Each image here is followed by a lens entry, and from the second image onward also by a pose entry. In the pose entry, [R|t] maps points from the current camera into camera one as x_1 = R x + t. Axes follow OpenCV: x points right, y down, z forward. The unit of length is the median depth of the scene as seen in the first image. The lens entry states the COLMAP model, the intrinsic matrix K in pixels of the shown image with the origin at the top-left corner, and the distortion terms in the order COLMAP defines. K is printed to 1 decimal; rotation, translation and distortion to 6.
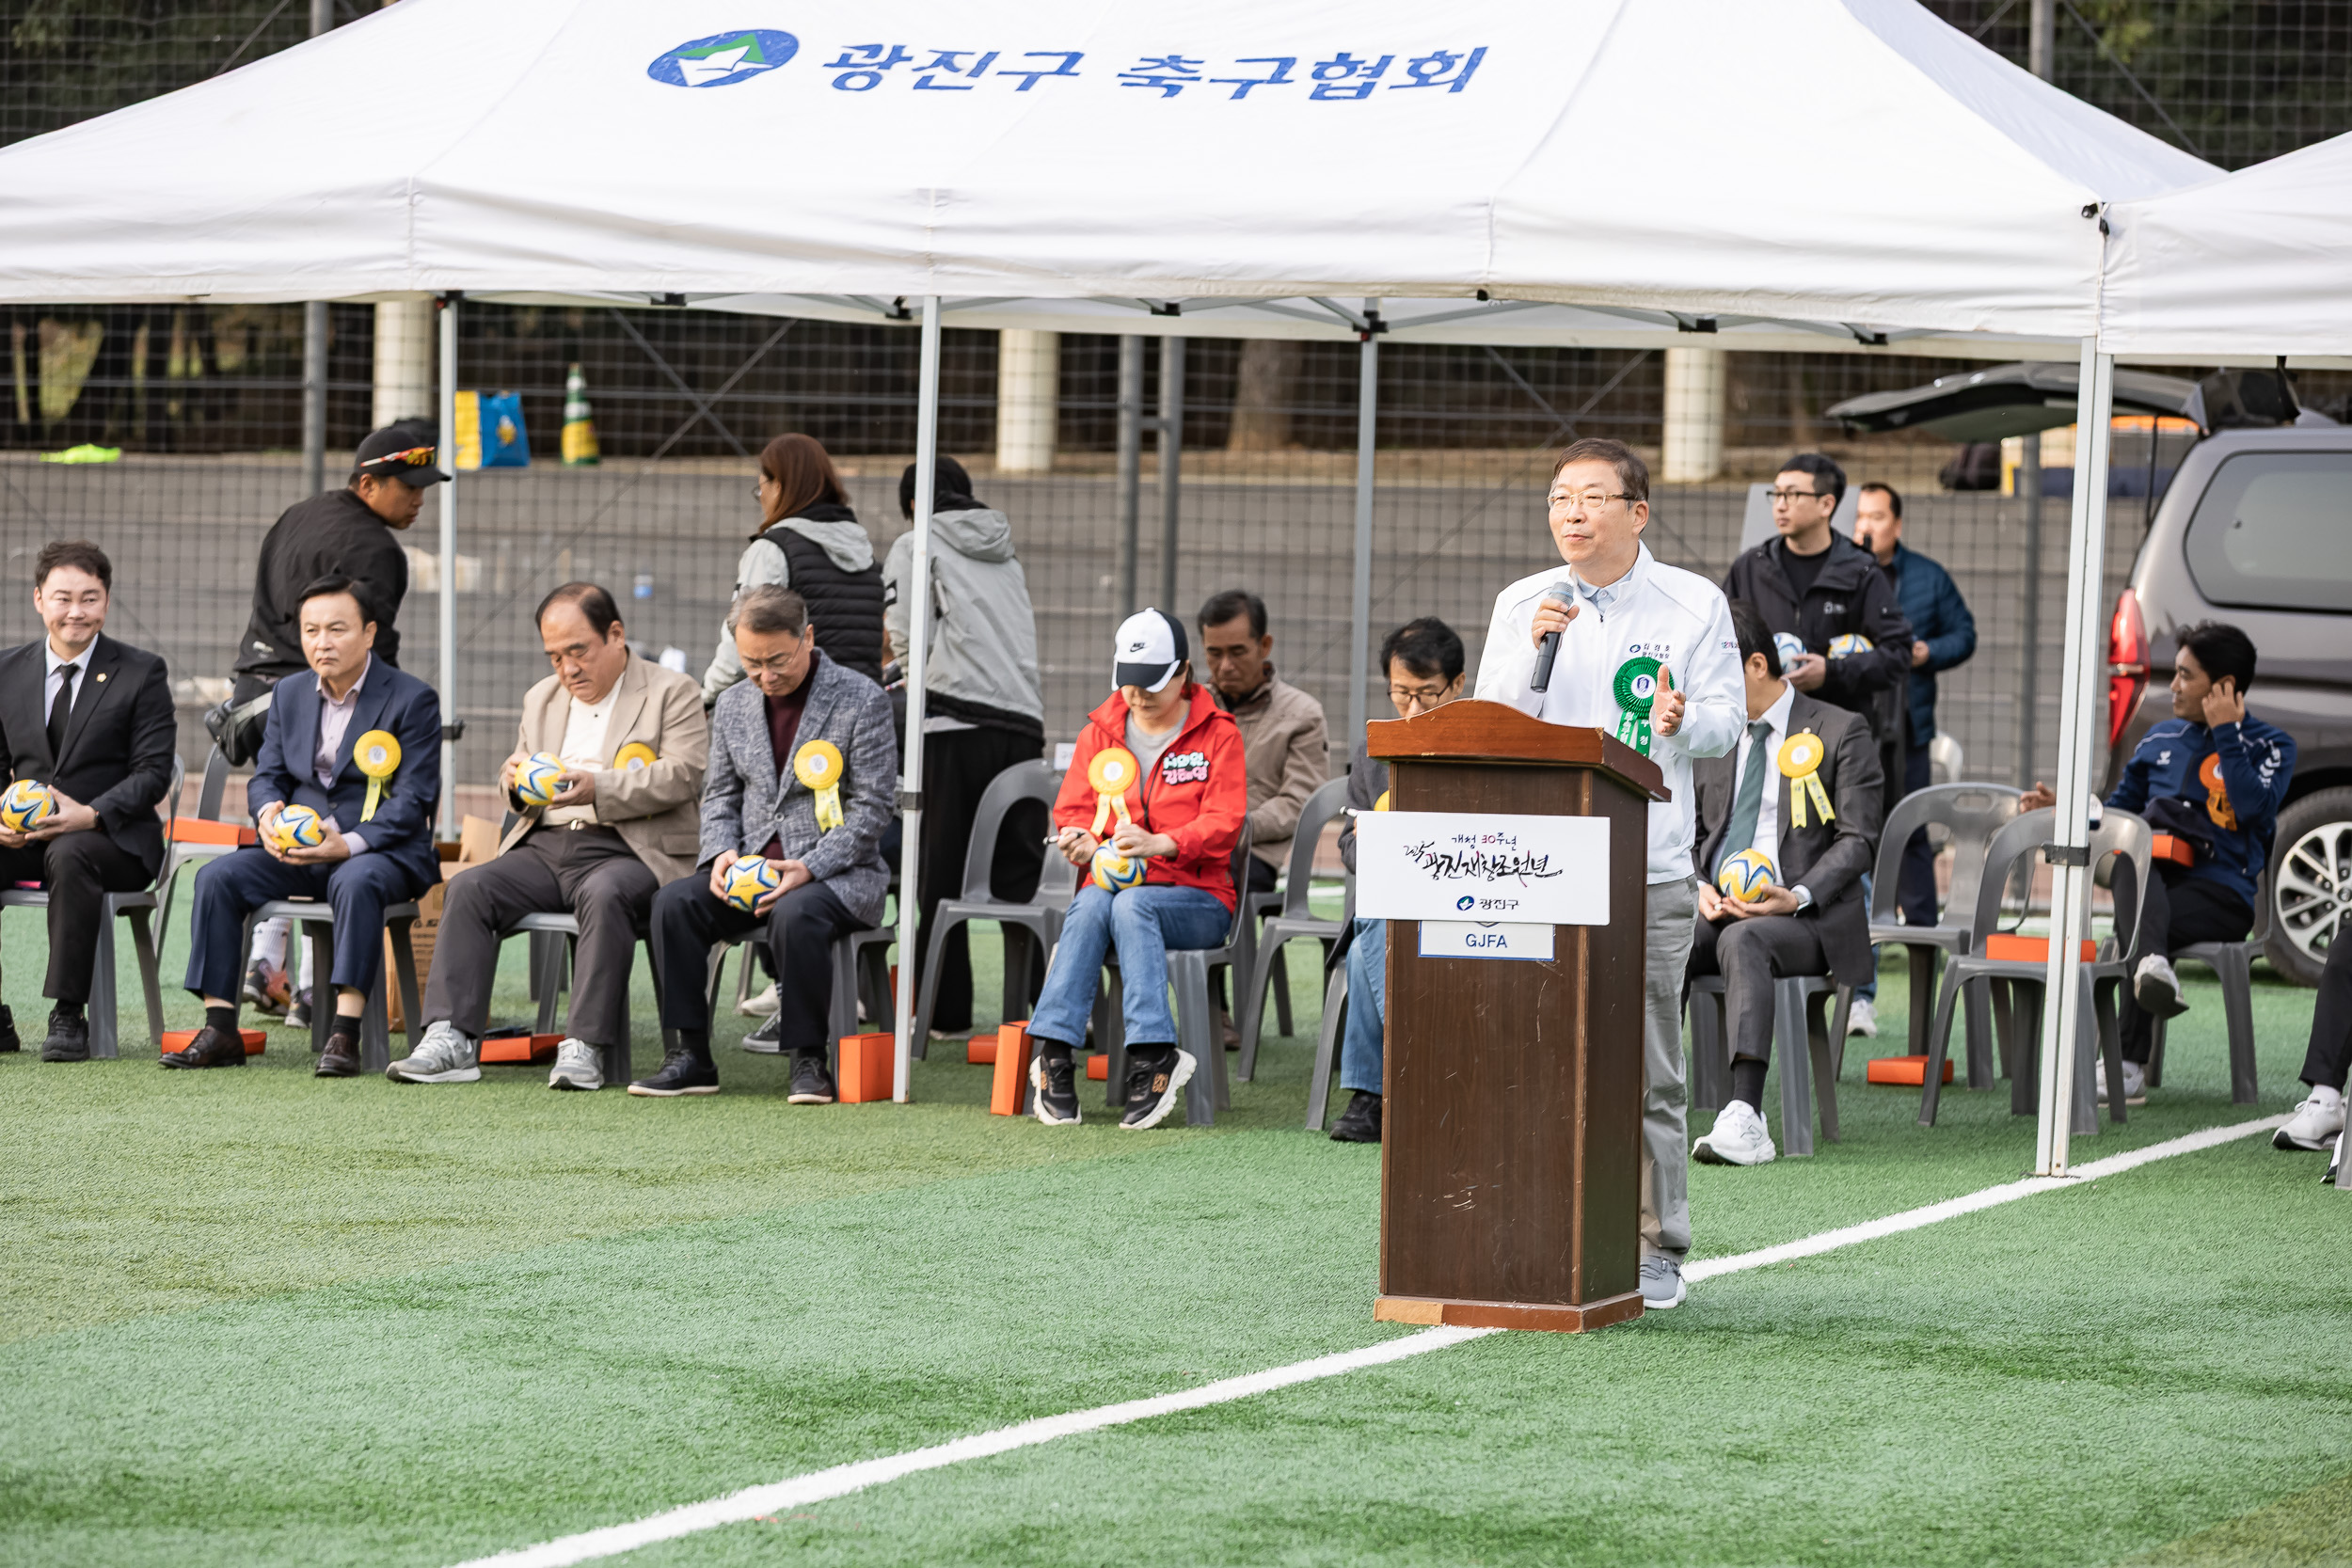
lens RADIAL K [[8070.7, 0, 1180.6], [0, 8070.7, 786.0], [0, 0, 1]] dist [-0.174688, -1.004333]
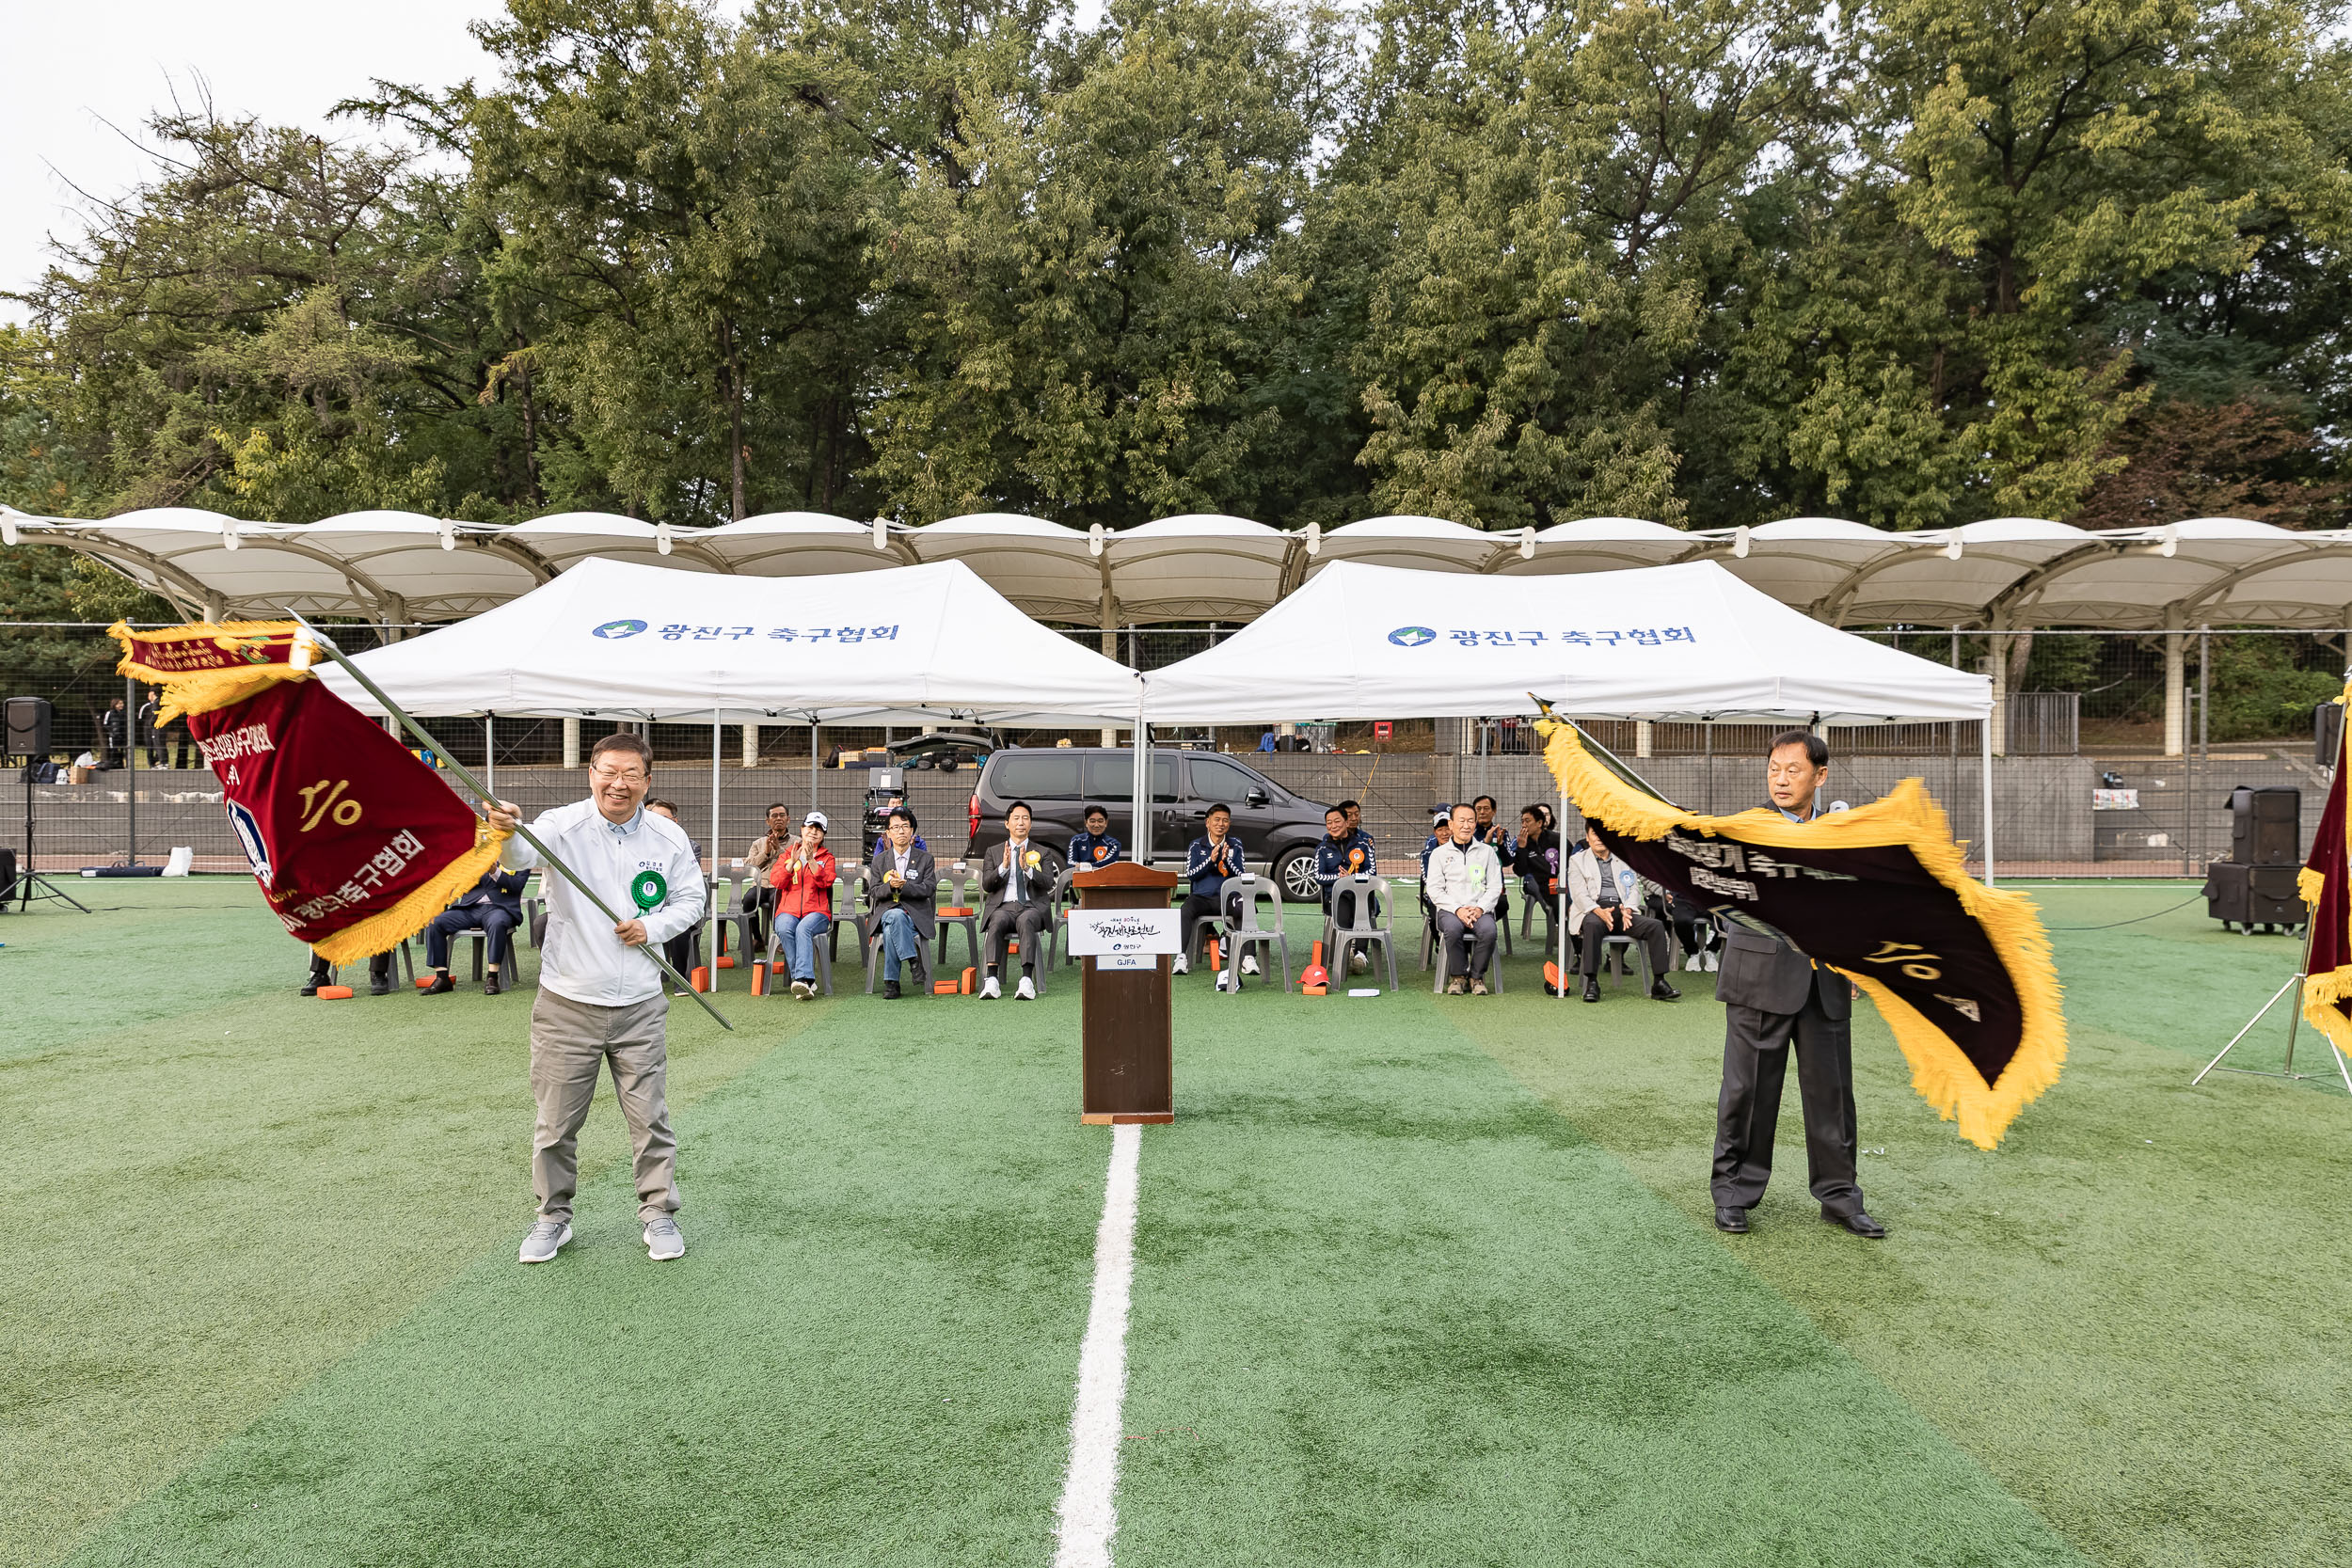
lens RADIAL K [[1572.0, 0, 1175.5], [0, 1572.0, 796.4], [0, 0, 1]] dist [-0.023110, 0.042420]
pose [[0.923278, -0.028623, 0.383065, -0.093449], [0.034647, 0.999361, -0.008833, -0.018808], [-0.382567, 0.021427, 0.923679, 0.417904]]
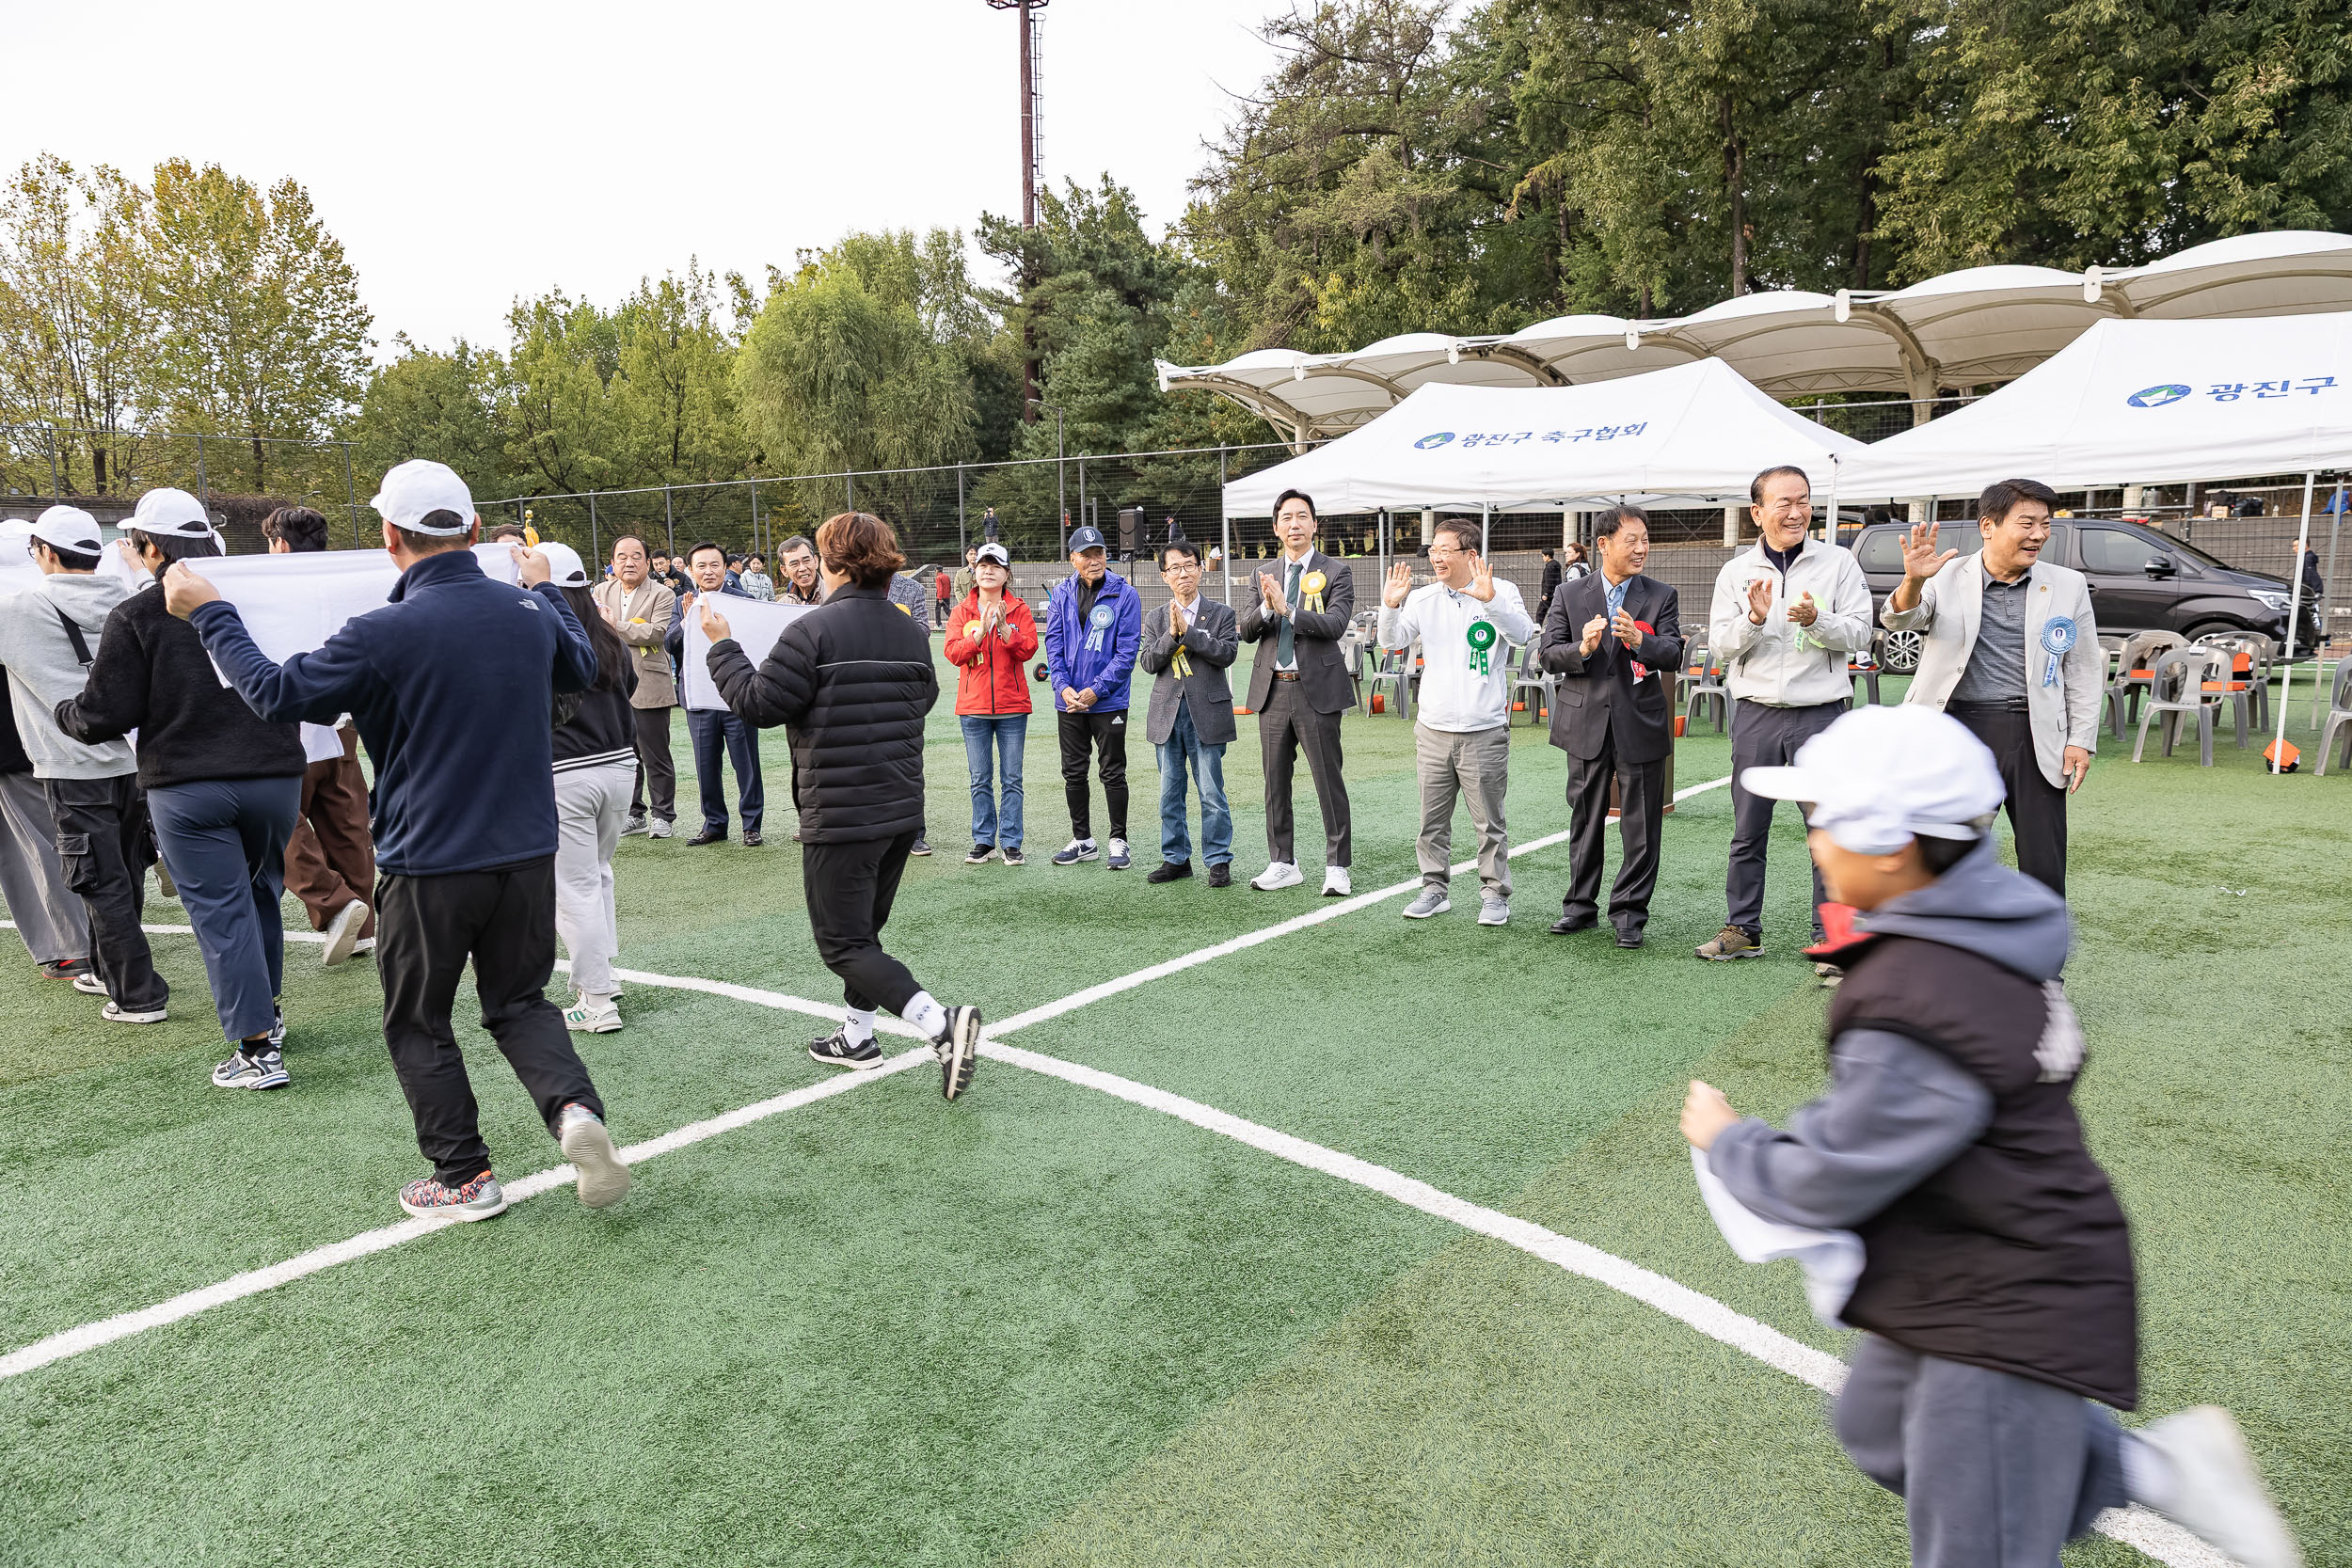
lens RADIAL K [[1560.0, 0, 1174.5], [0, 1560.0, 794.0], [0, 0, 1]] dist [-0.016448, 0.035433]
pose [[0.959420, -0.000368, -0.281981, 0.031465], [0.031241, 0.993981, 0.104999, -0.008319], [0.280246, -0.109548, 0.953657, 0.277277]]
